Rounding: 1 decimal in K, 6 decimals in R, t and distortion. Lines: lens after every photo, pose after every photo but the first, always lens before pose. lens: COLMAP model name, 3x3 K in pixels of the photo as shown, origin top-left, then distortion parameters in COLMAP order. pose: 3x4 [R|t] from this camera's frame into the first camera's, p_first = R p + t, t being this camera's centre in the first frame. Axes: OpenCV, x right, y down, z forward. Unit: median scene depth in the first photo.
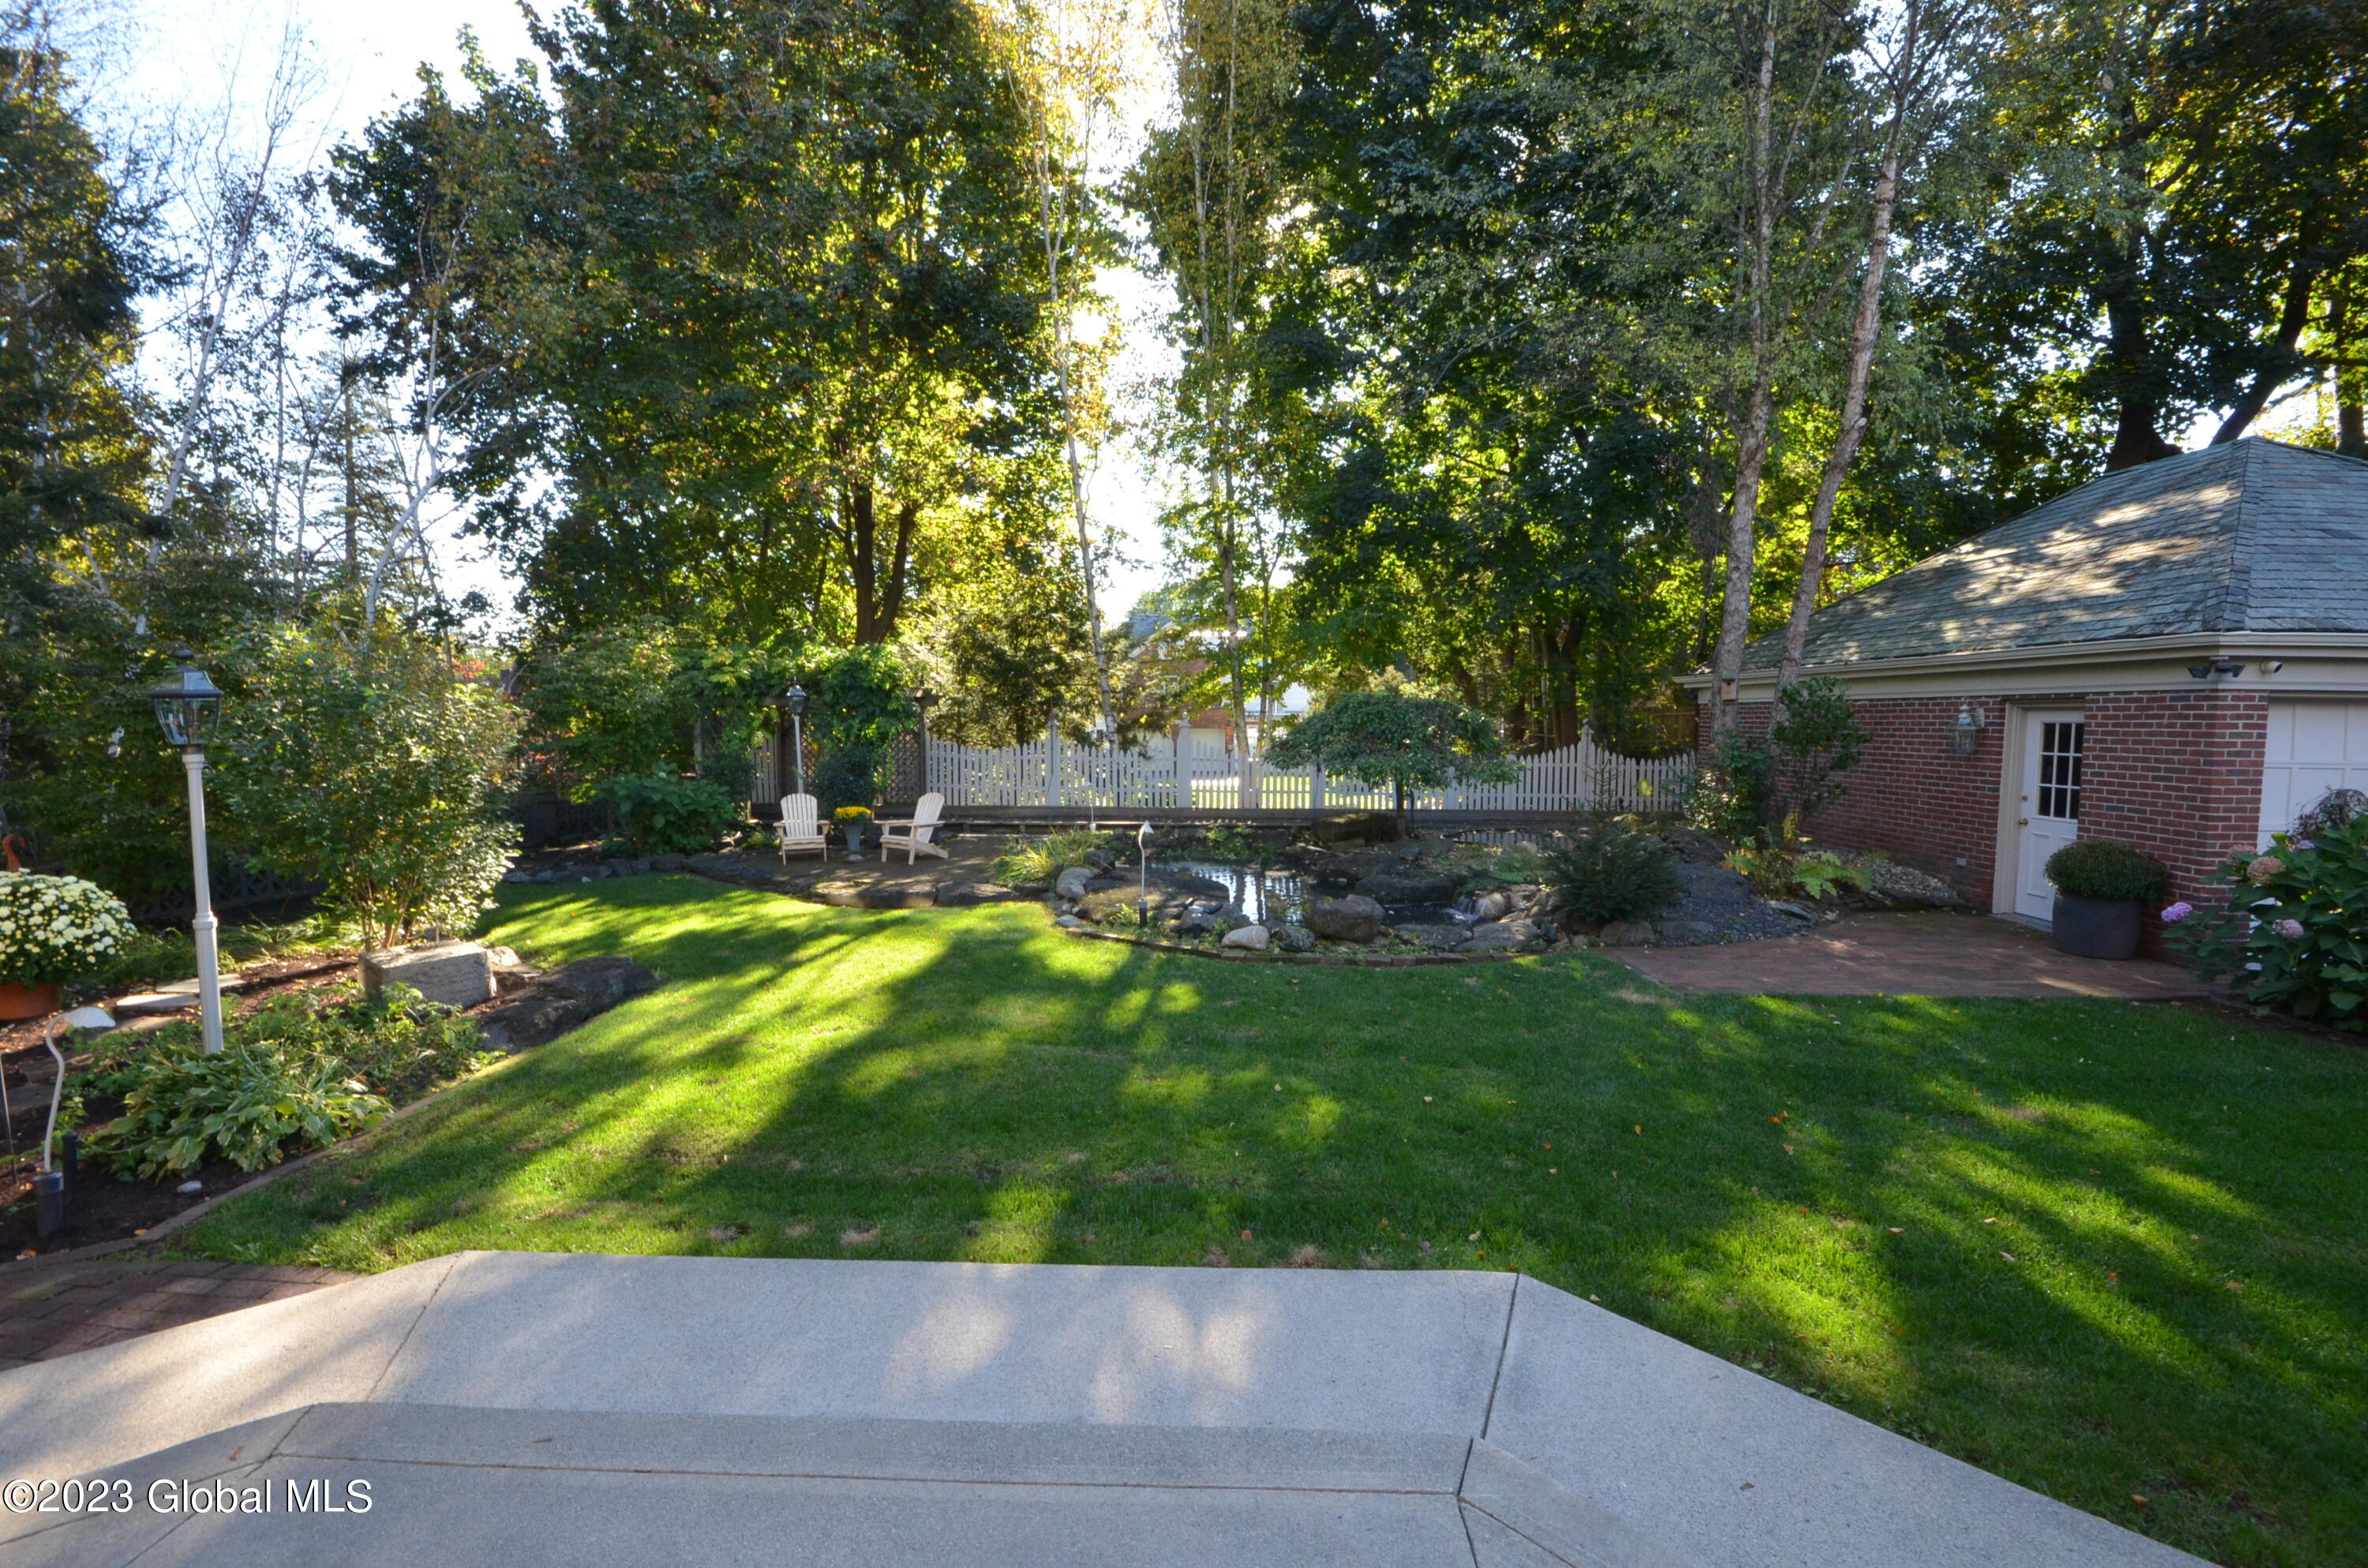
lens RADIAL K [[1033.1, 0, 1188.8], [0, 1033.1, 790.1], [0, 0, 1]] dist [0.002172, -0.007998]
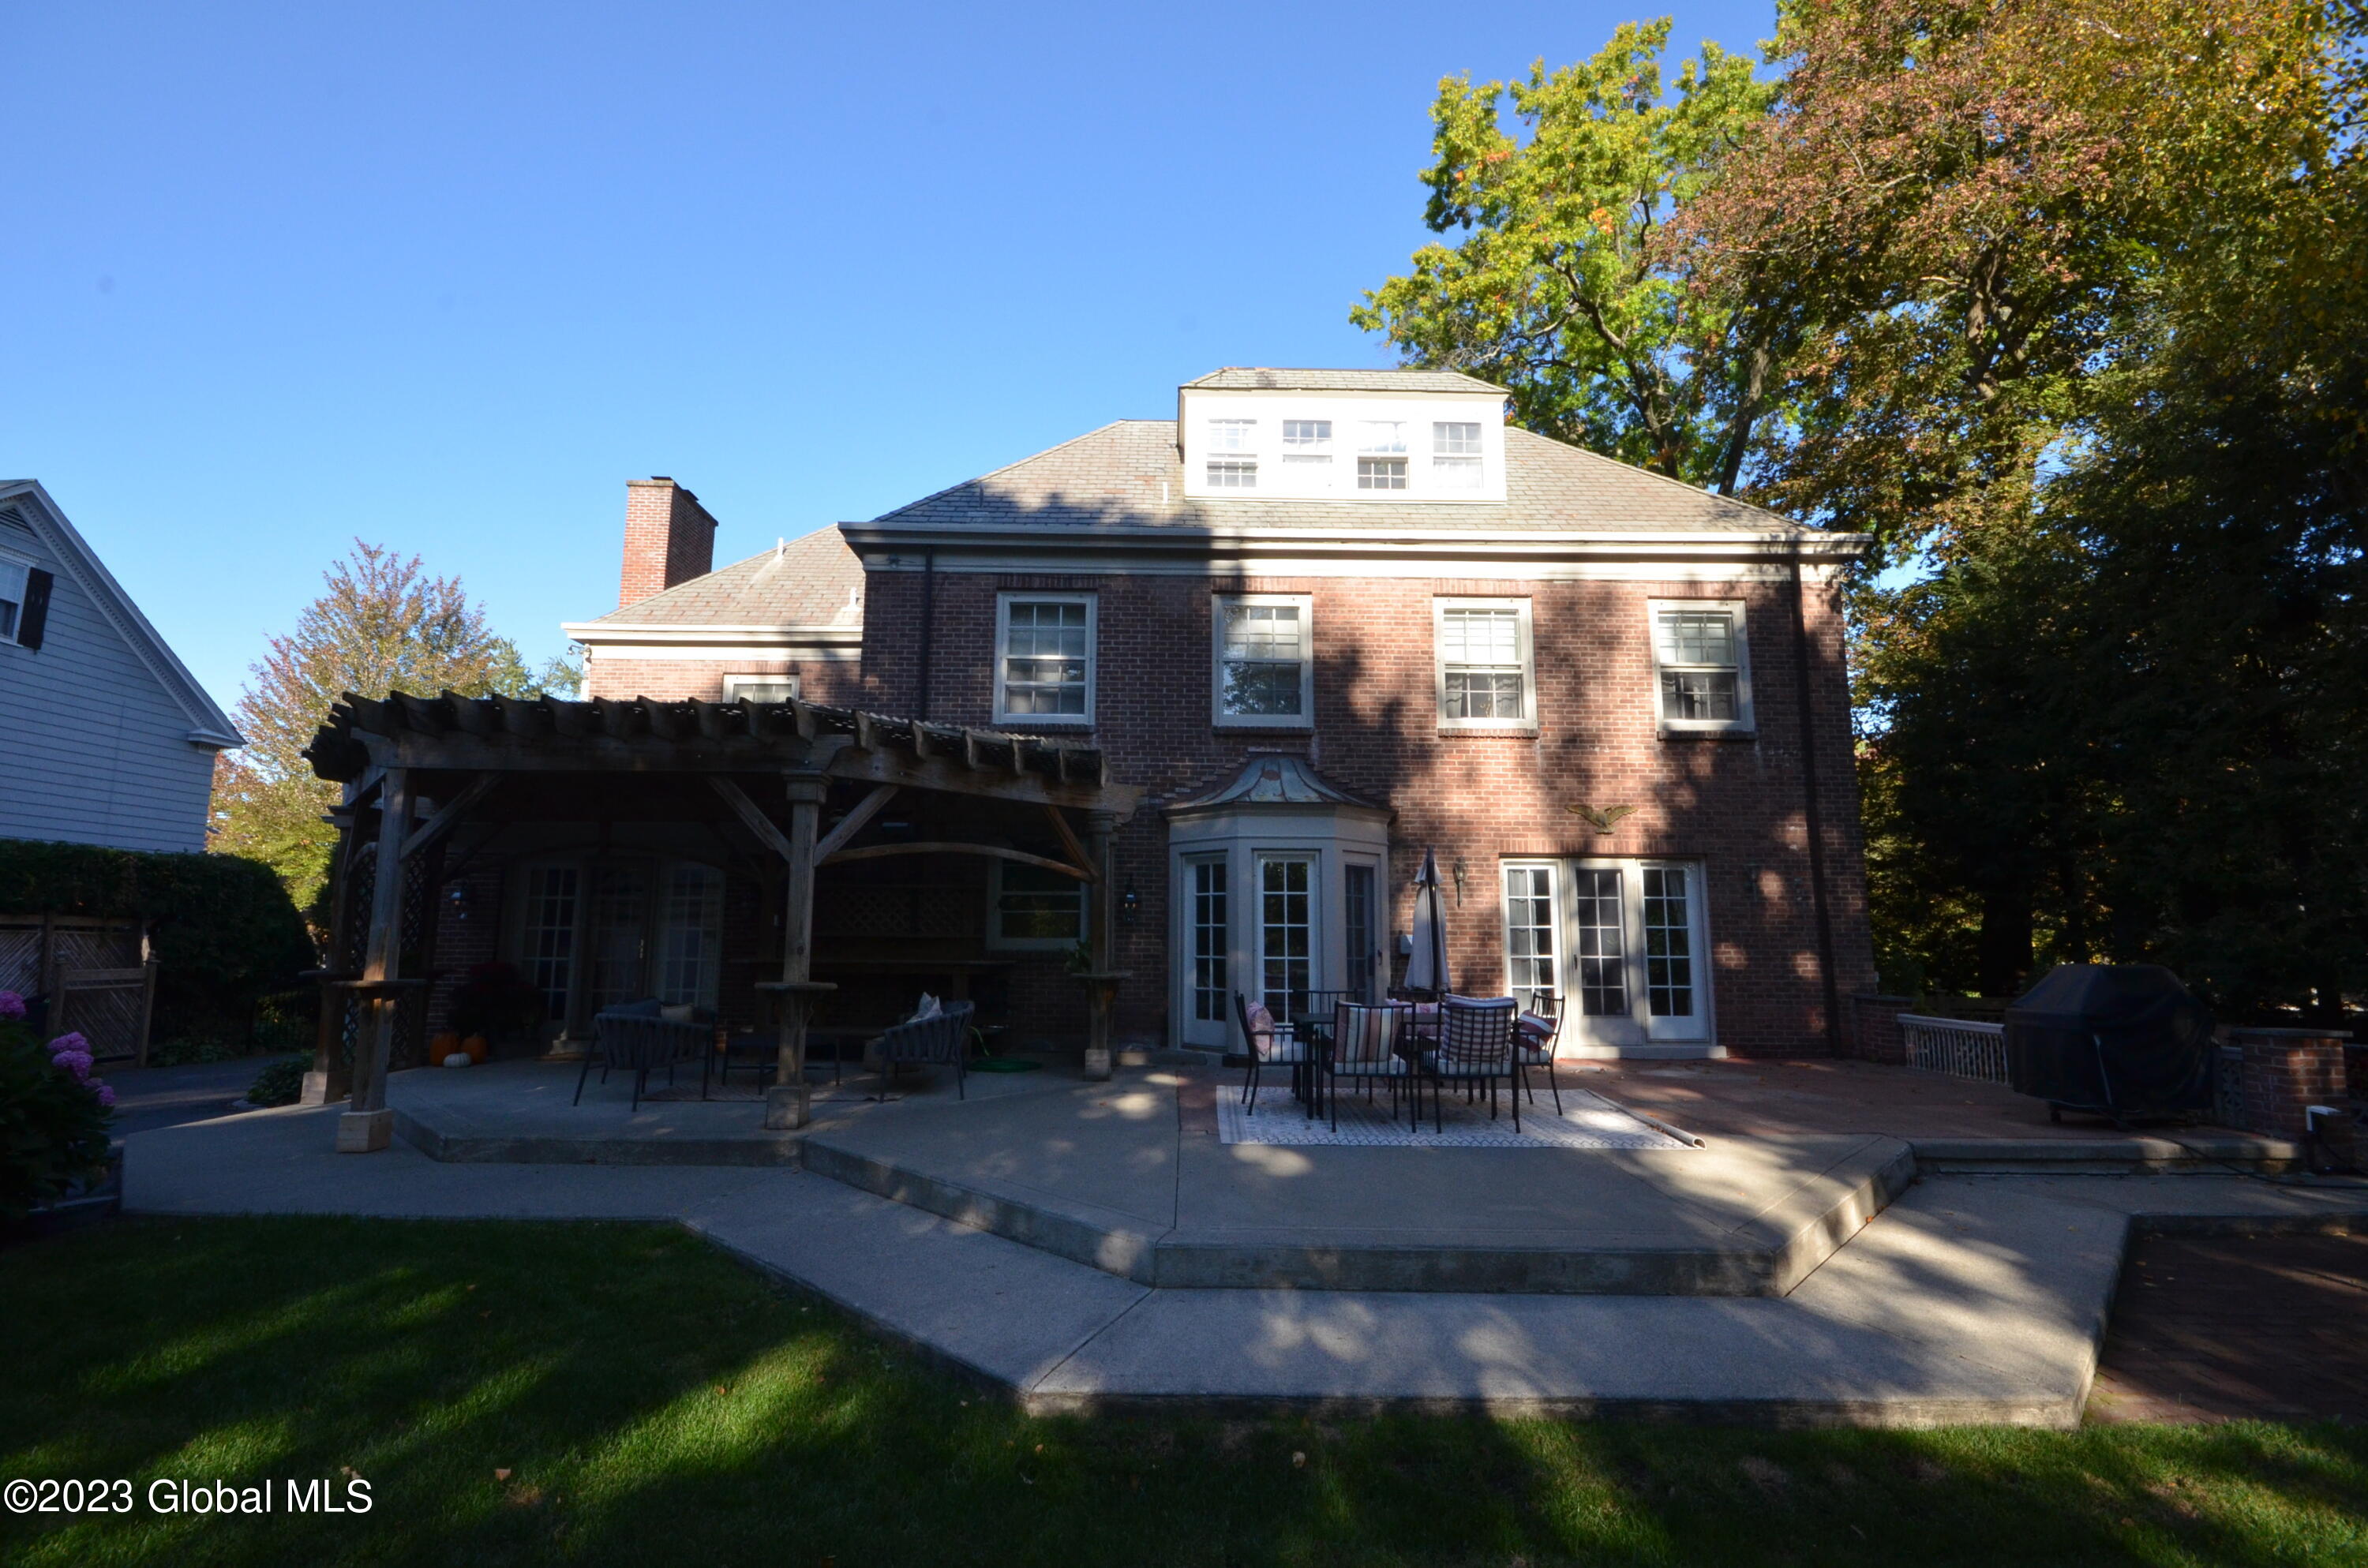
lens RADIAL K [[1033.1, 0, 1188.8], [0, 1033.1, 790.1], [0, 0, 1]] dist [0.002172, -0.007998]
pose [[-0.997862, -0.019292, -0.062450, 0.063943], [-0.015522, 0.998060, -0.060296, -0.015927], [0.063492, -0.059198, -0.996225, 0.607101]]
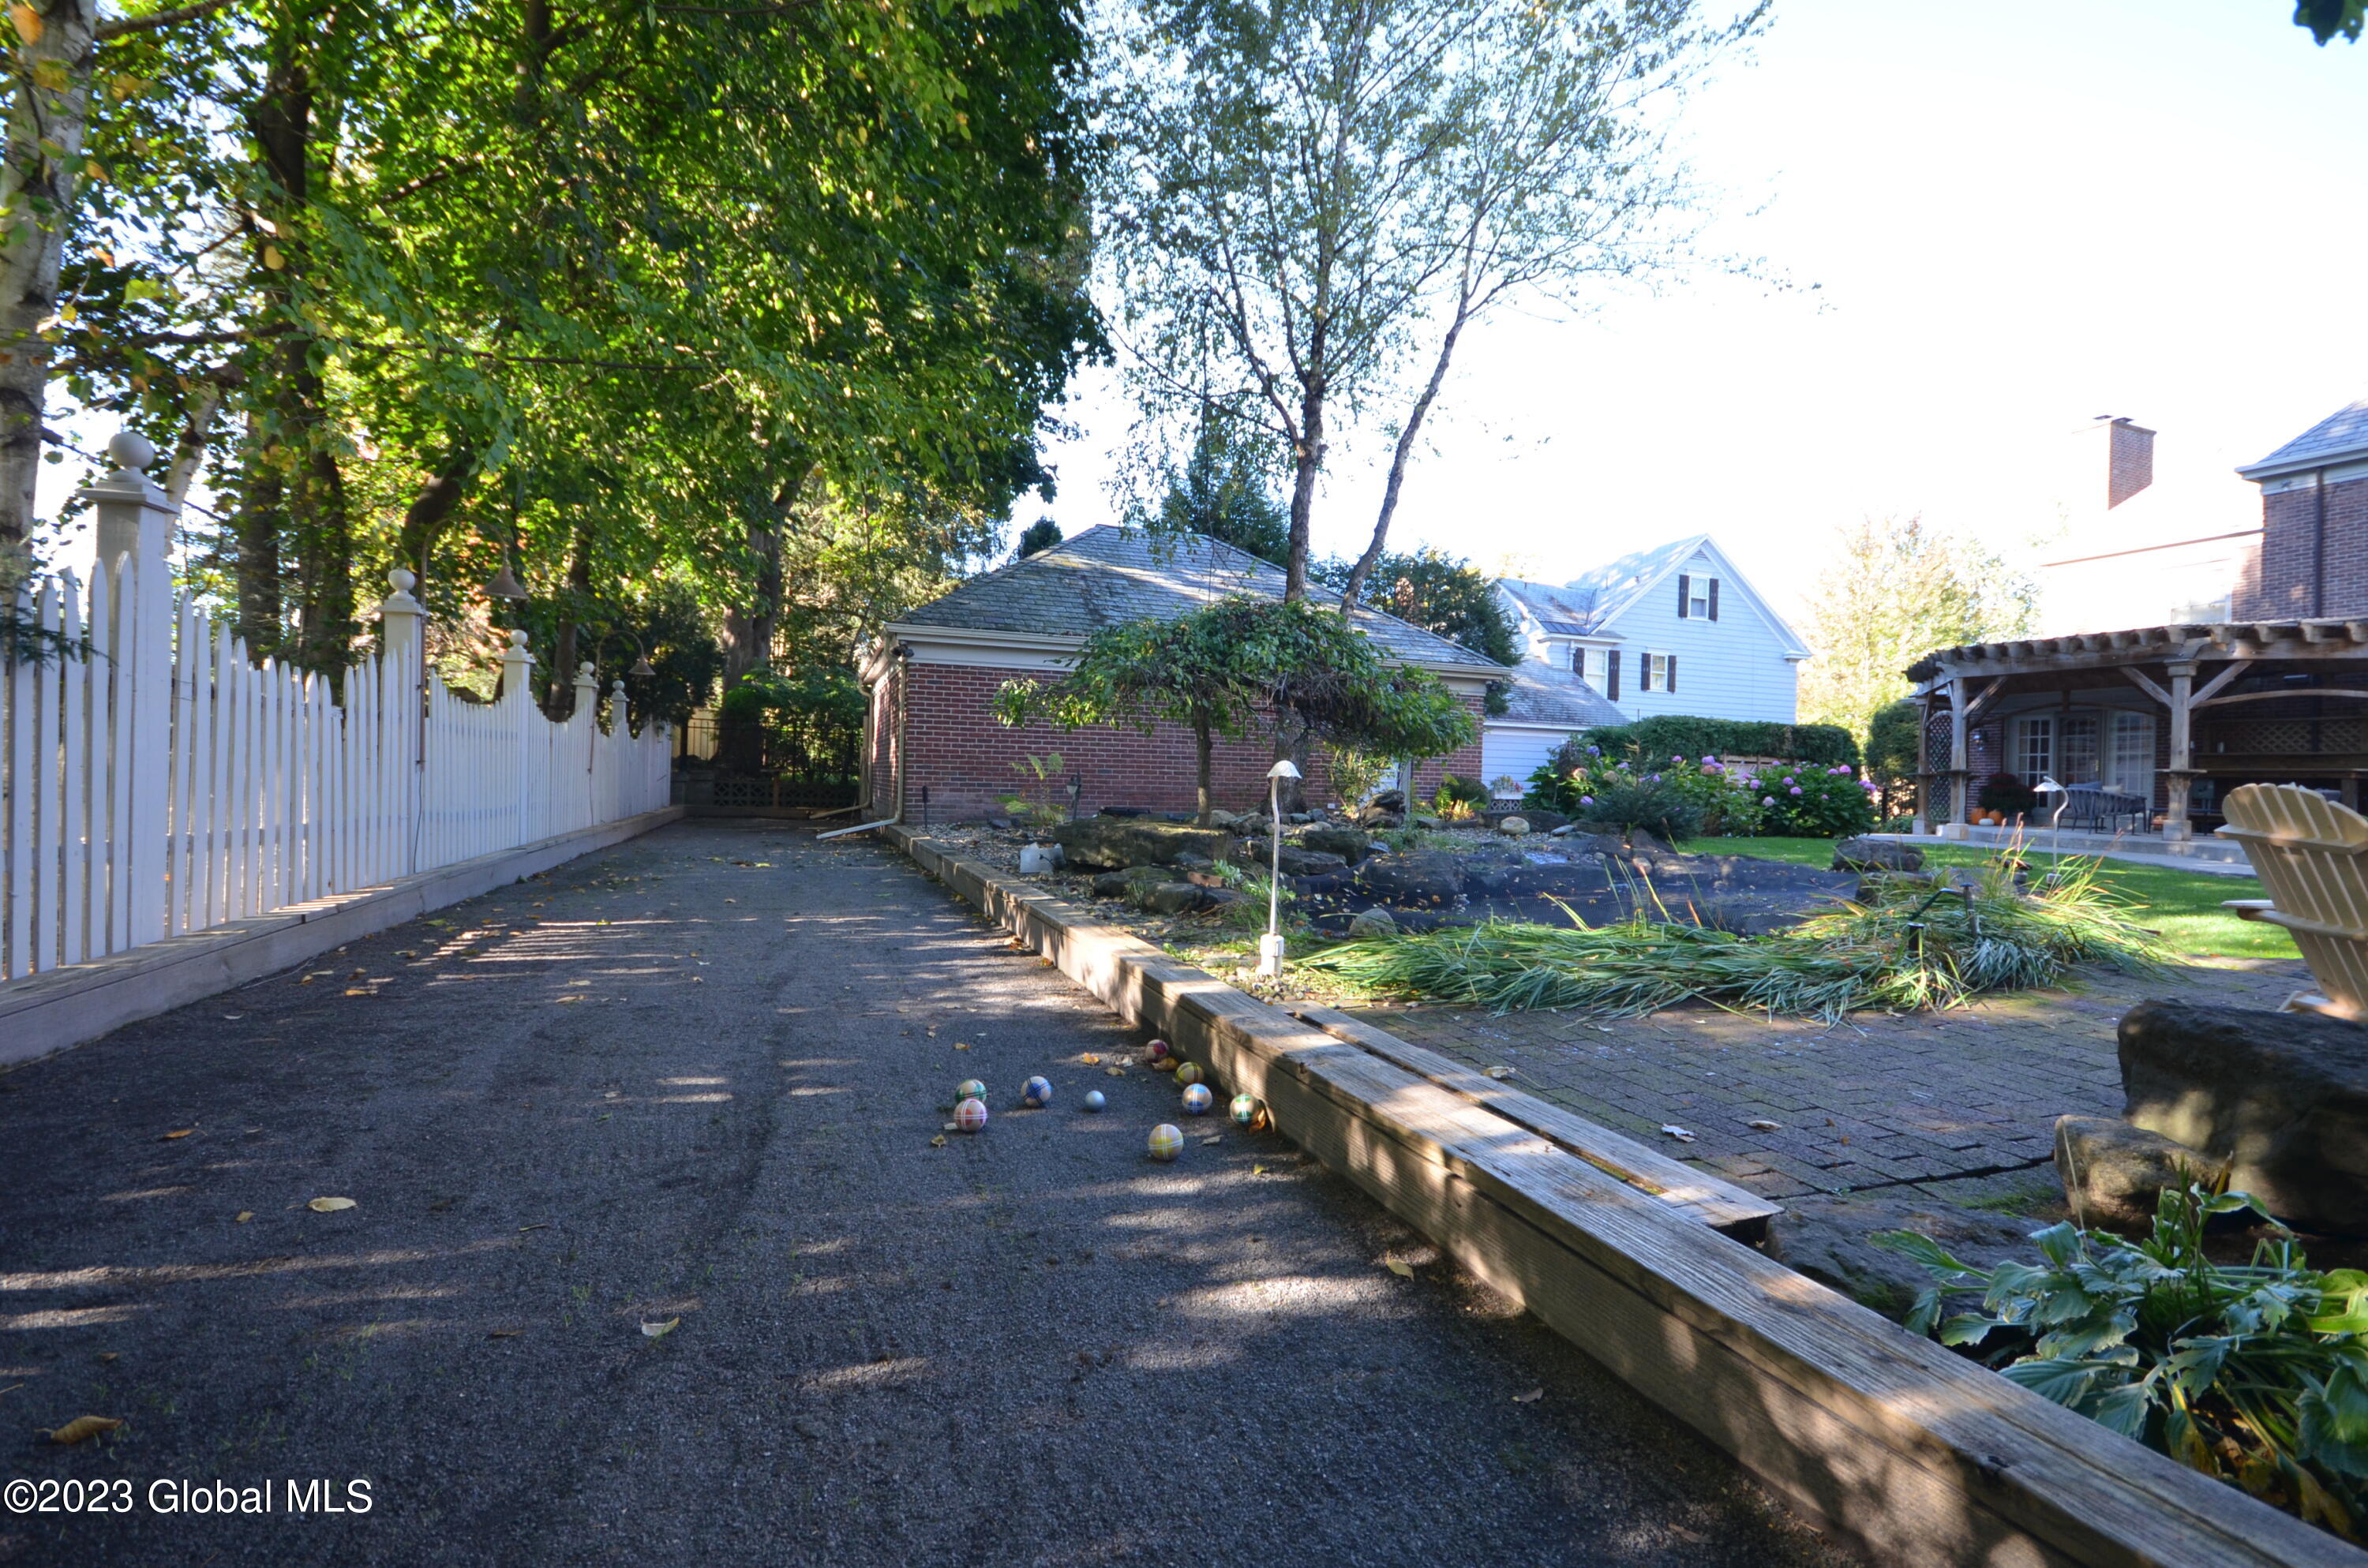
lens RADIAL K [[1029.3, 0, 1184.0], [0, 1029.3, 784.0], [0, 0, 1]] dist [0.004052, -0.009165]
pose [[-0.393318, -0.017120, 0.919243, -0.416357], [0.049038, 0.998013, 0.039569, -0.021747], [-0.918094, 0.060641, -0.391697, 1.567345]]
